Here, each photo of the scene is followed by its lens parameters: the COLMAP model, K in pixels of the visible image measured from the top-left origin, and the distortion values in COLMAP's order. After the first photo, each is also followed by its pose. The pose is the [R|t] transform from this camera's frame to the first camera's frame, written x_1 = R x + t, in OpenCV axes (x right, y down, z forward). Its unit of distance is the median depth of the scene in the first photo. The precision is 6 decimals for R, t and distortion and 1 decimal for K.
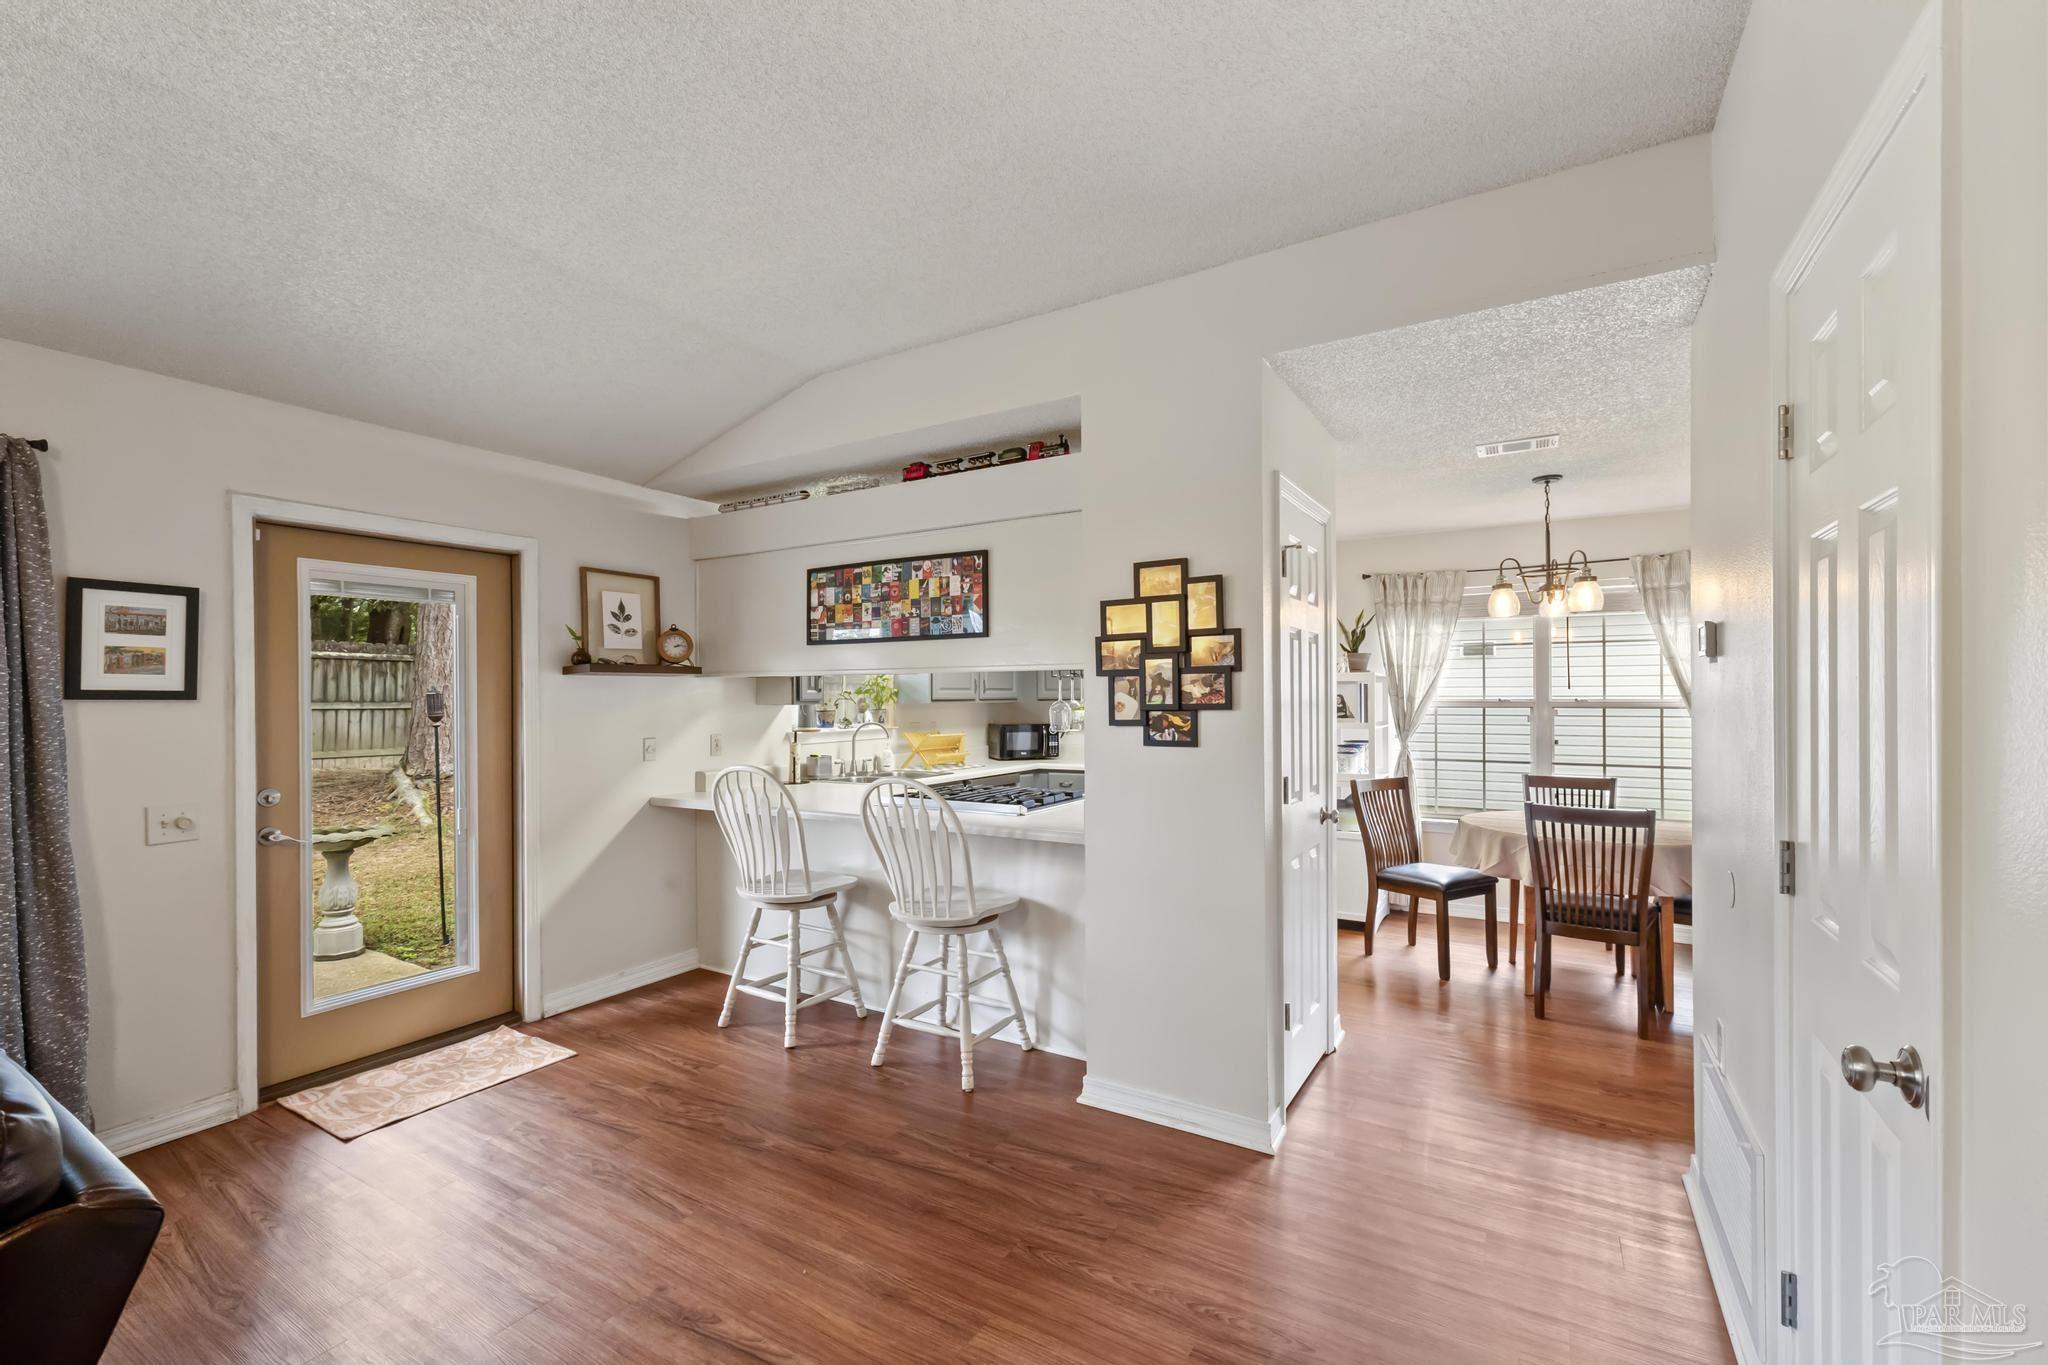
lens RADIAL K [[863.1, 0, 1022.6], [0, 863.1, 693.5], [0, 0, 1]] dist [-0.002565, 0.002950]
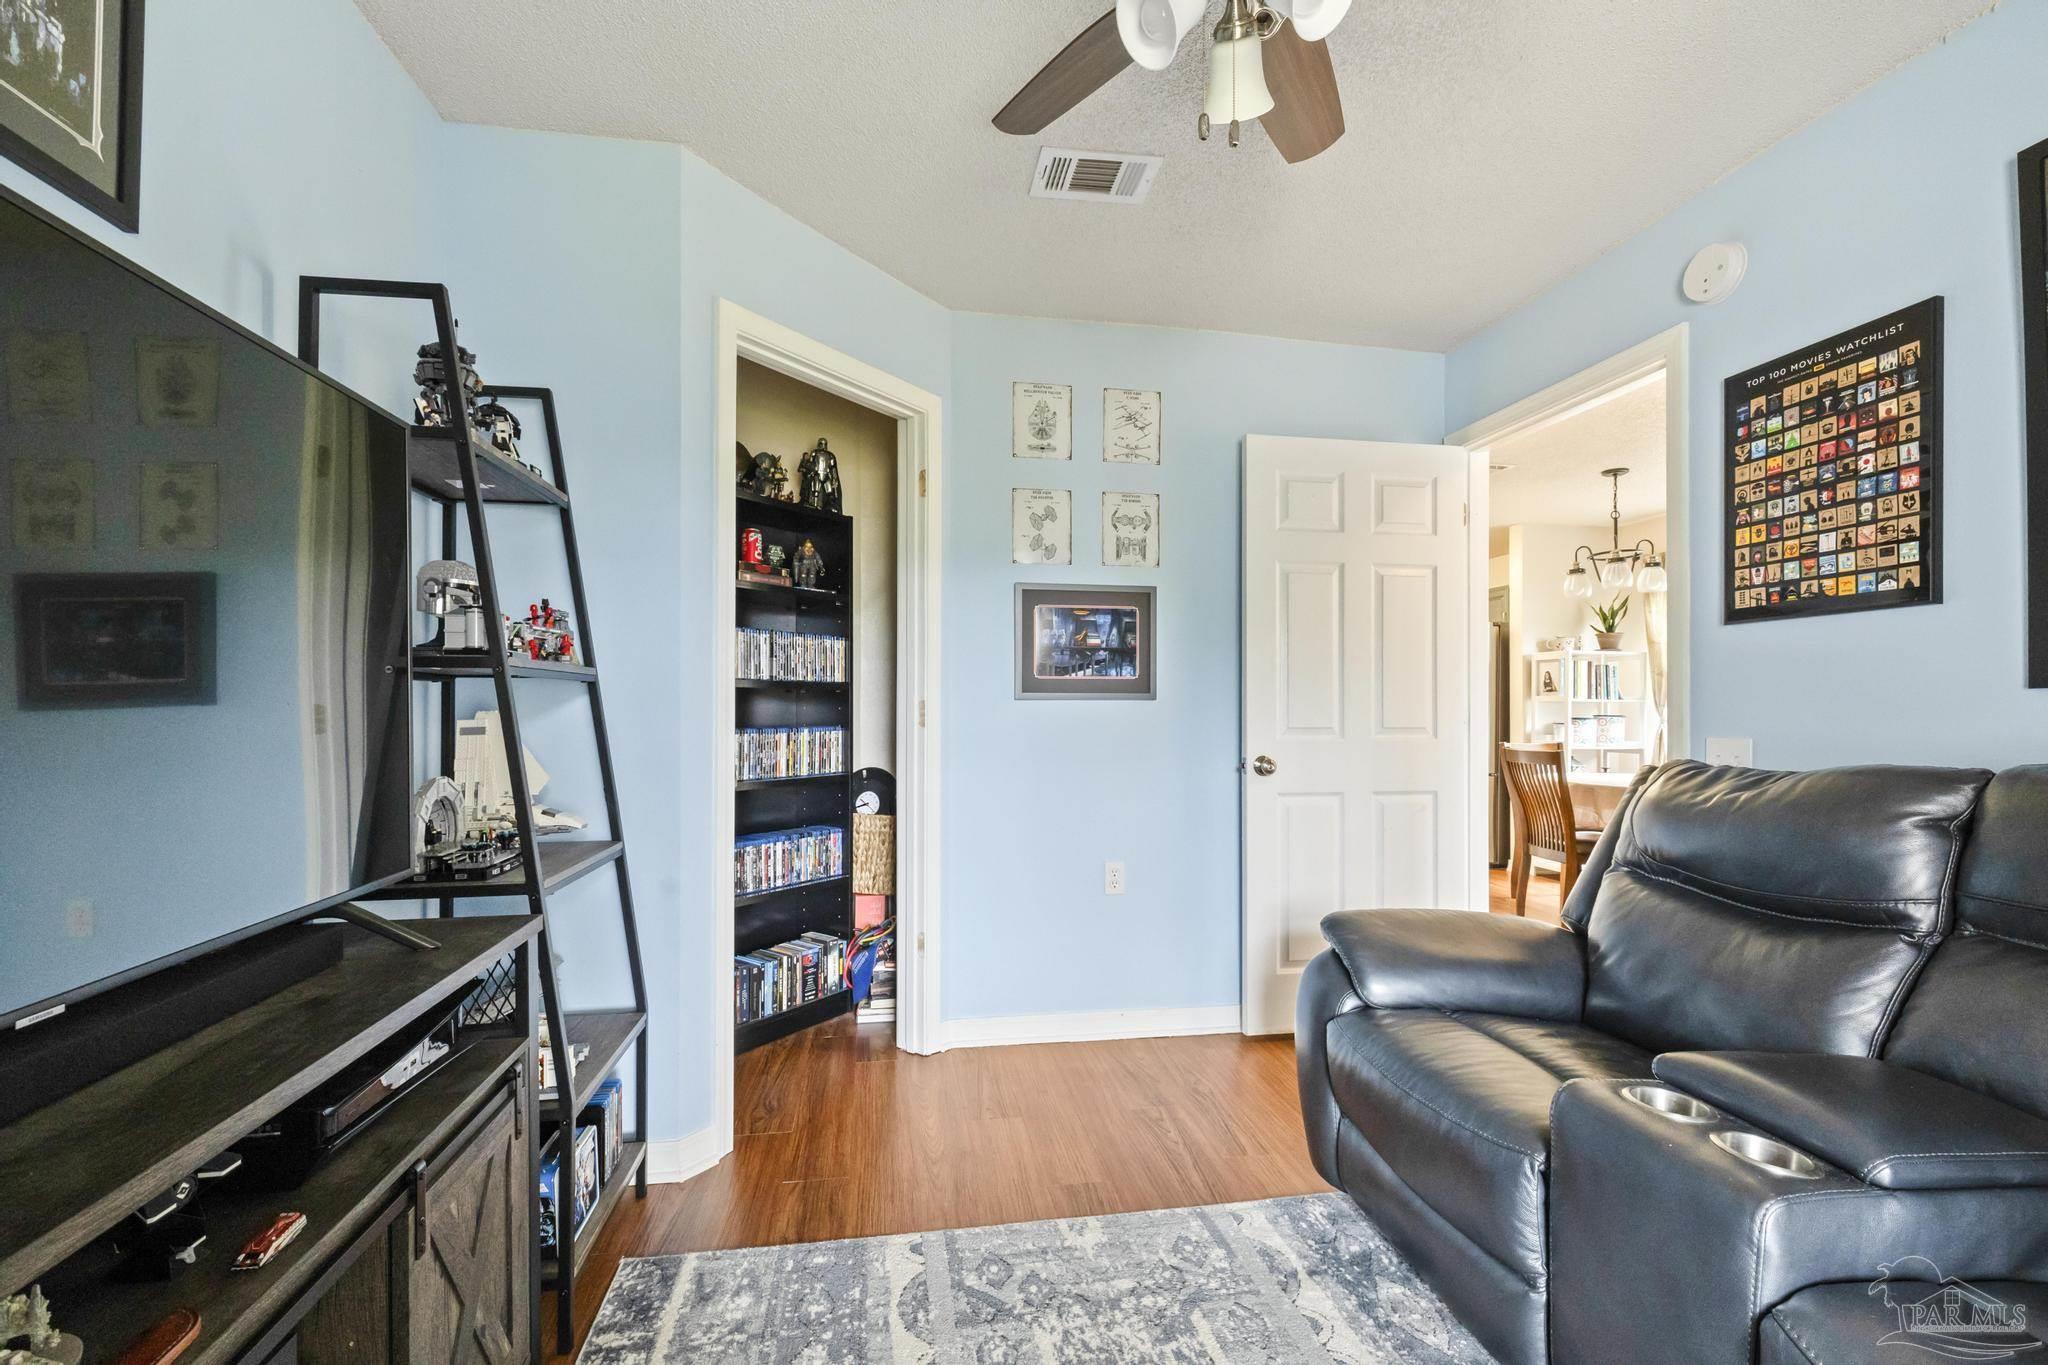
lens RADIAL K [[863.1, 0, 1026.2], [0, 863.1, 705.3], [0, 0, 1]] dist [-0.002565, 0.002950]
pose [[0.644494, 0.005682, -0.764589, 1.098622], [-0.005412, 0.999981, 0.002869, 0.064152], [0.764591, 0.002289, 0.644512, -0.355171]]
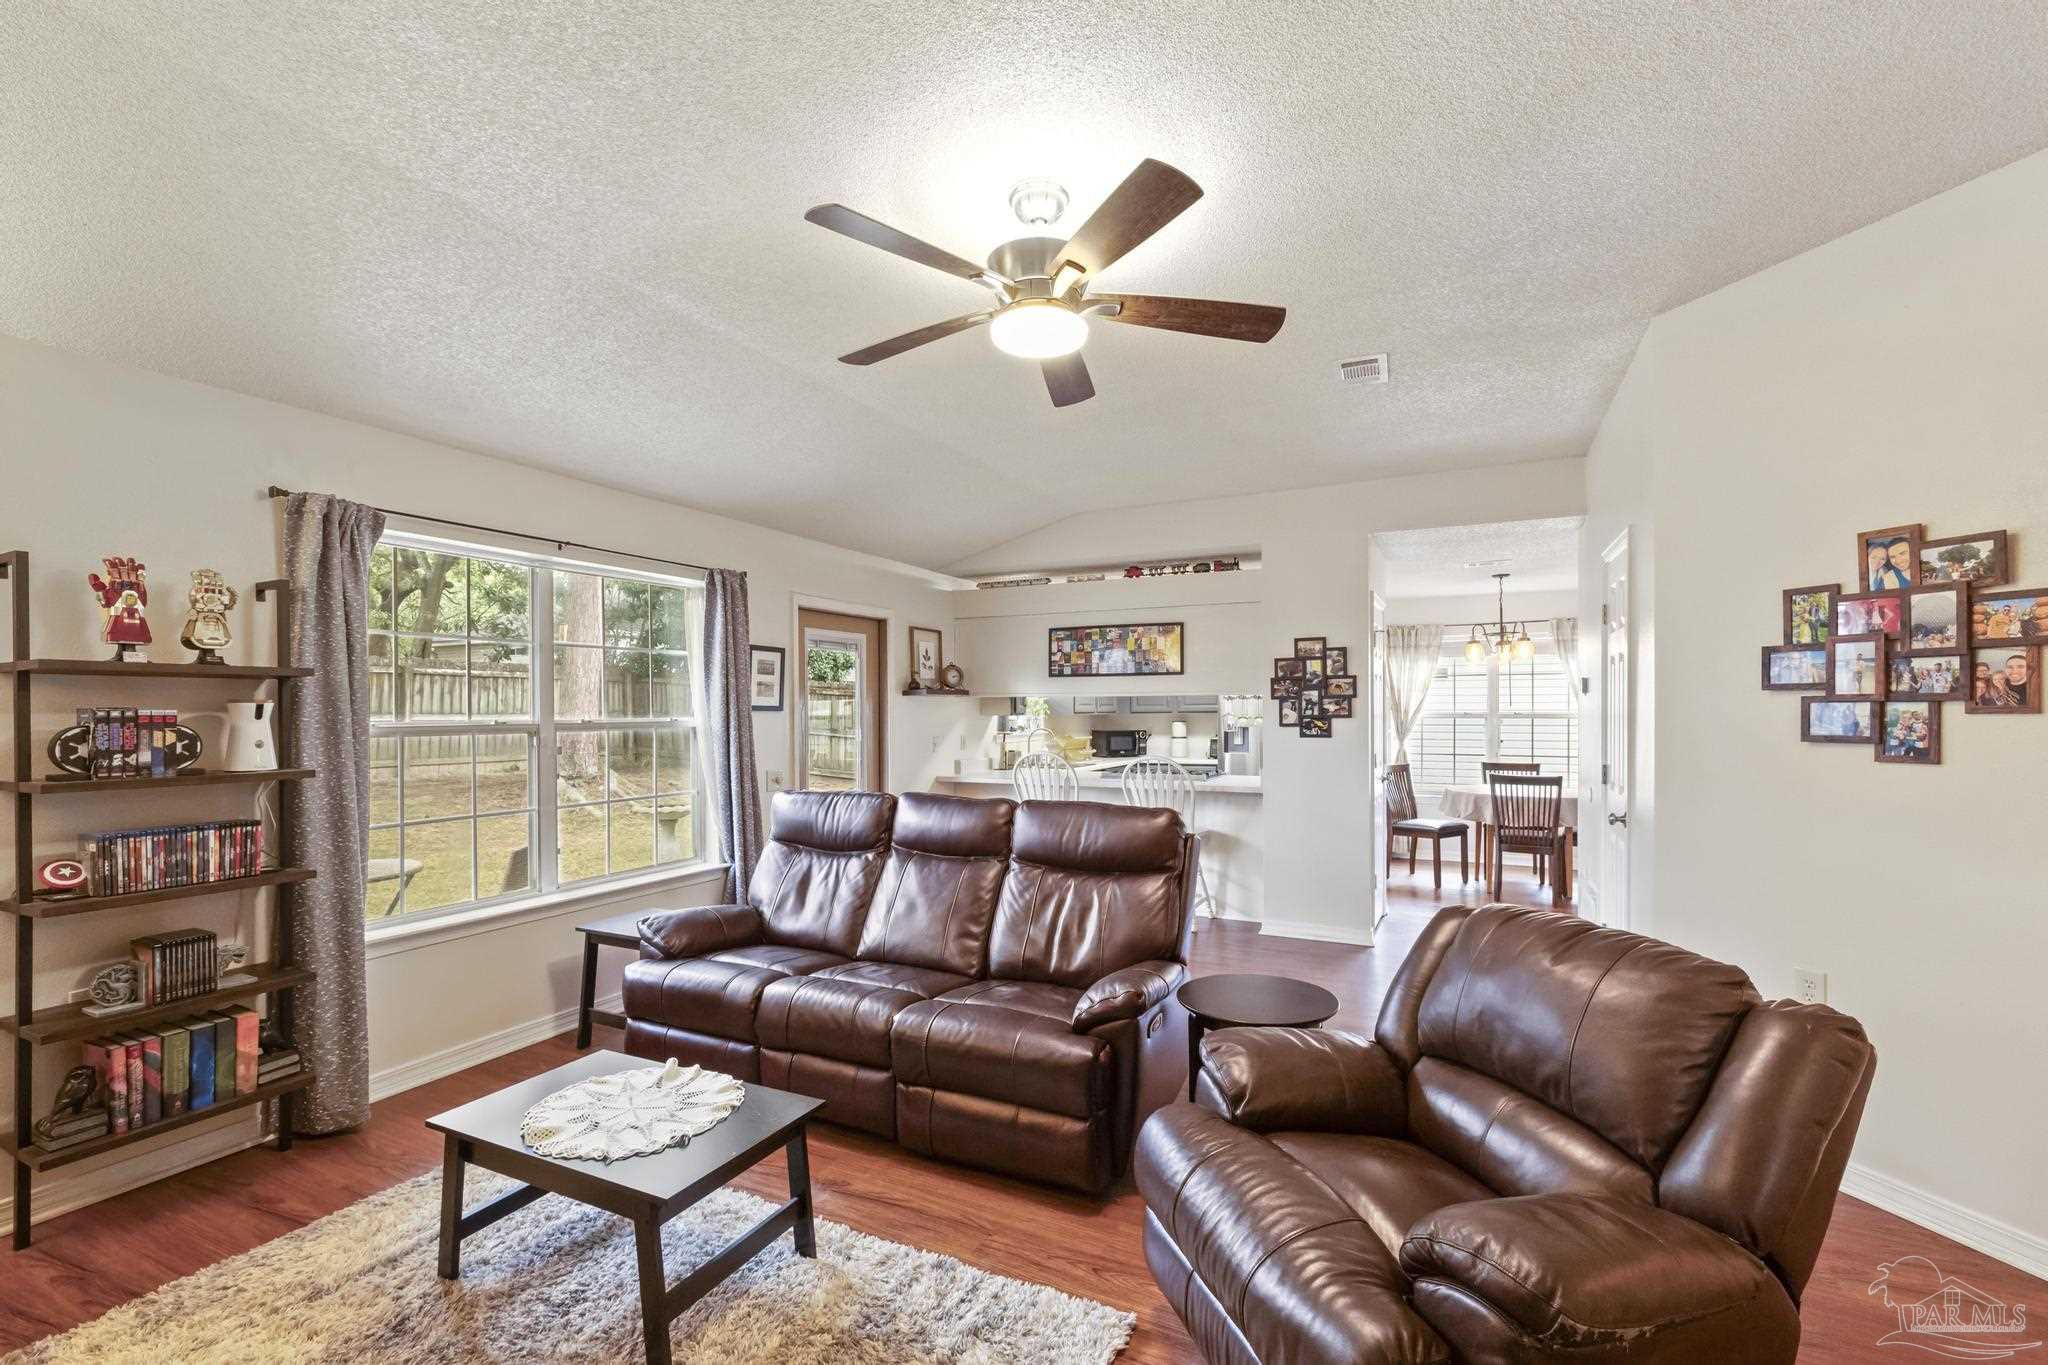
lens RADIAL K [[863.1, 0, 1036.0], [0, 863.1, 711.0], [0, 0, 1]] dist [-0.002565, 0.002950]
pose [[0.996956, 0.001969, 0.077947, -0.436959], [-0.002340, 0.999986, 0.004659, -0.002002], [-0.077936, -0.004827, 0.996947, -0.616754]]
